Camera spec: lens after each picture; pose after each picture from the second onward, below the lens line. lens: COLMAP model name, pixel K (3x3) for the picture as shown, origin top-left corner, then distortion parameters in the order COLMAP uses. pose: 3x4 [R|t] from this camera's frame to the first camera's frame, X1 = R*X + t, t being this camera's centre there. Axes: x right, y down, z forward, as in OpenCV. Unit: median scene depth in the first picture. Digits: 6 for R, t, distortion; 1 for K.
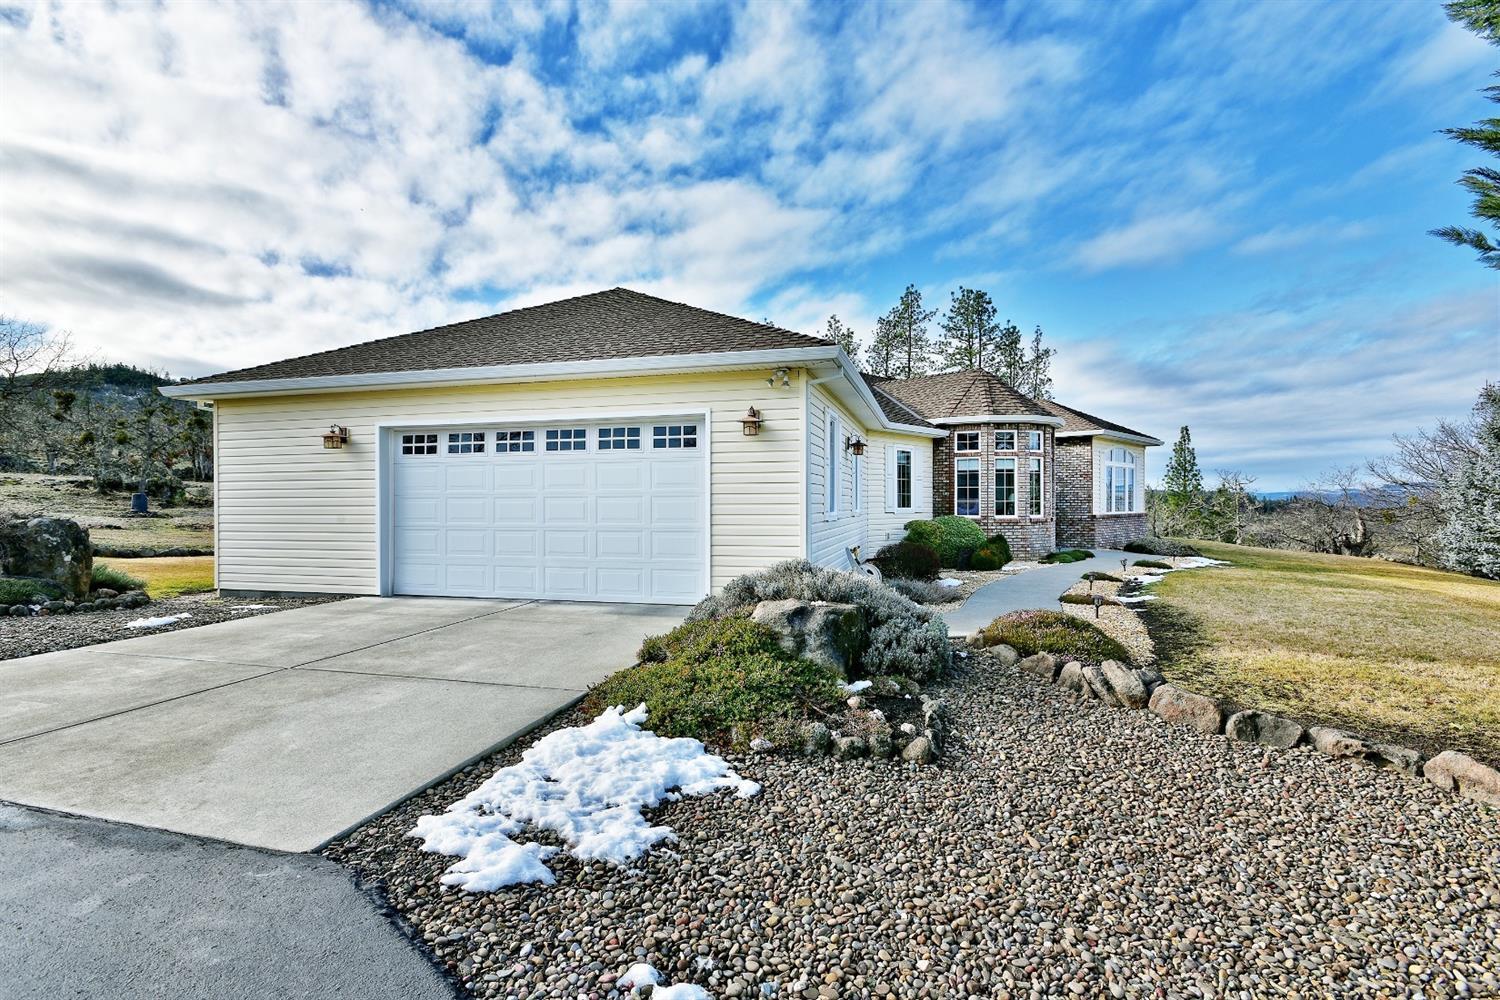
lens RADIAL K [[721.2, 0, 750.0], [0, 721.2, 500.0], [0, 0, 1]] dist [-0.014695, -0.000188]
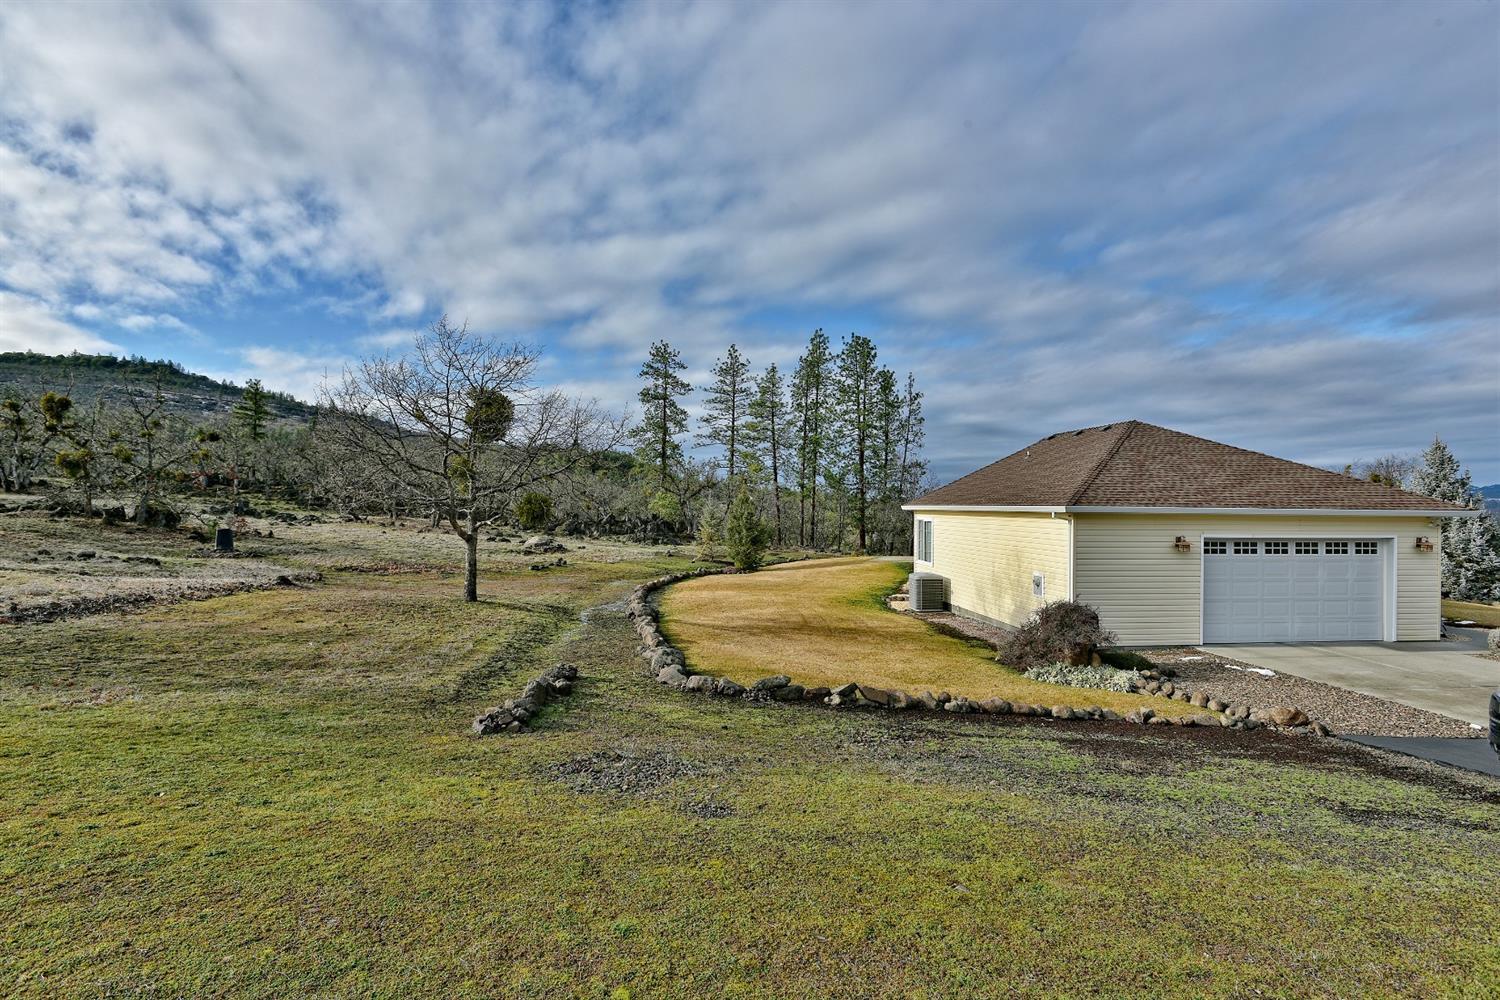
lens RADIAL K [[721.2, 0, 750.0], [0, 721.2, 500.0], [0, 0, 1]] dist [-0.014695, -0.000188]
pose [[0.930462, 0.014163, 0.366115, -1.188301], [-0.013577, 0.999899, -0.004177, -0.096622], [-0.366137, -0.001084, 0.930560, -0.059764]]
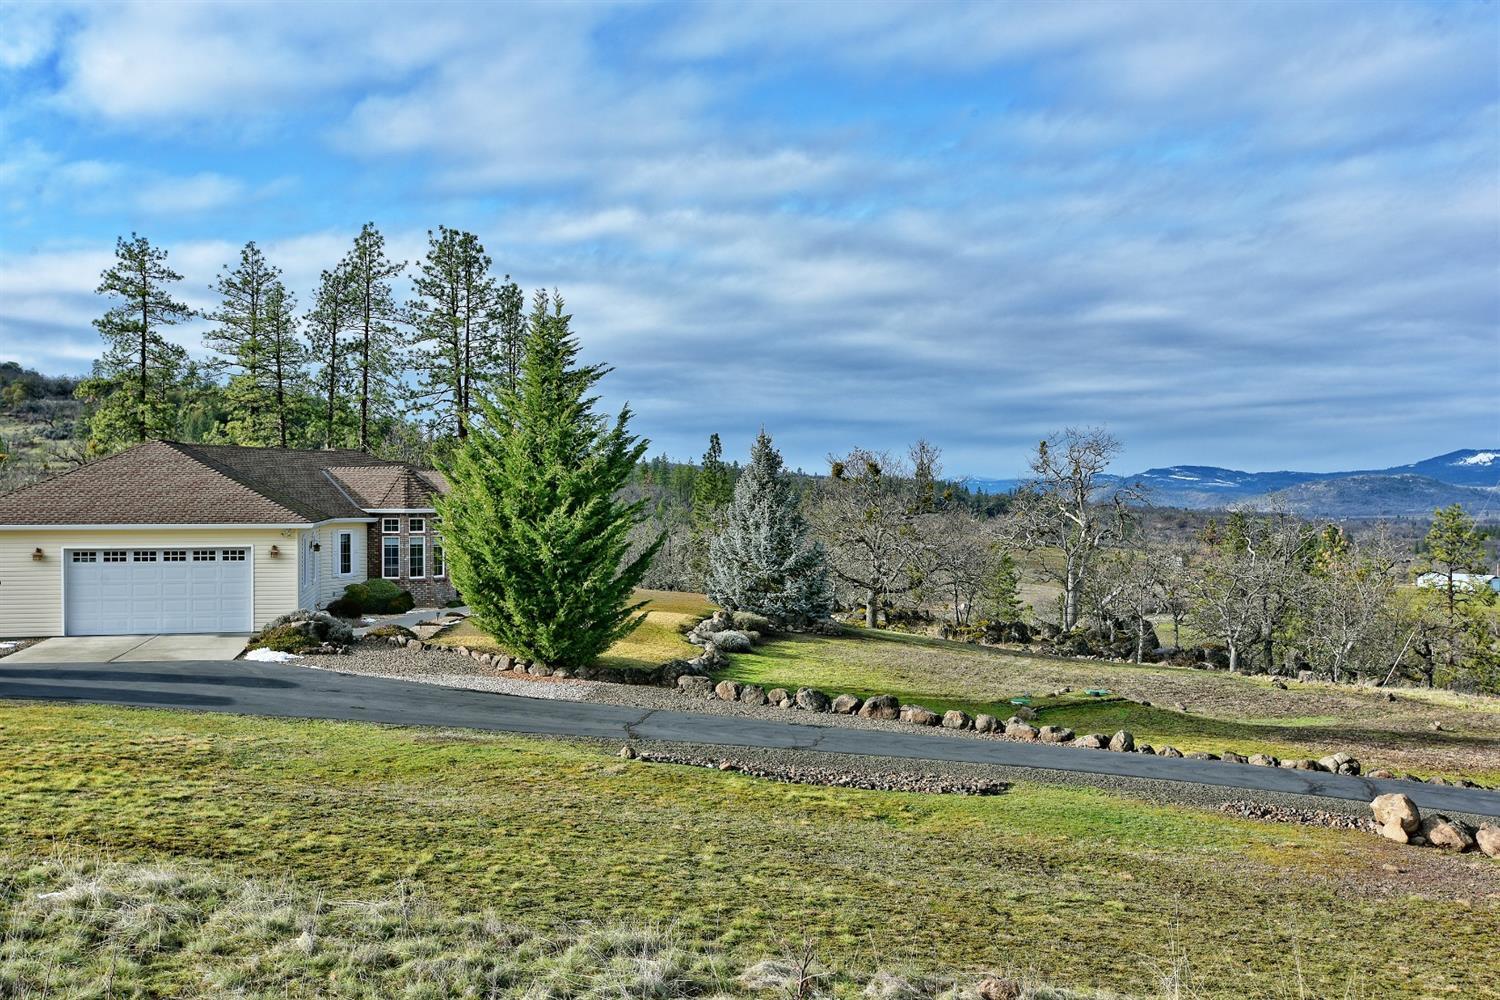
lens RADIAL K [[1505.1, 0, 750.0], [0, 1505.1, 500.0], [0, 0, 1]] dist [0.020887, -0.003510]
pose [[0.897865, -0.001622, 0.440267, -0.380207], [-0.001402, 0.999978, 0.006543, -0.153717], [-0.440268, -0.006492, 0.897843, -2.024860]]
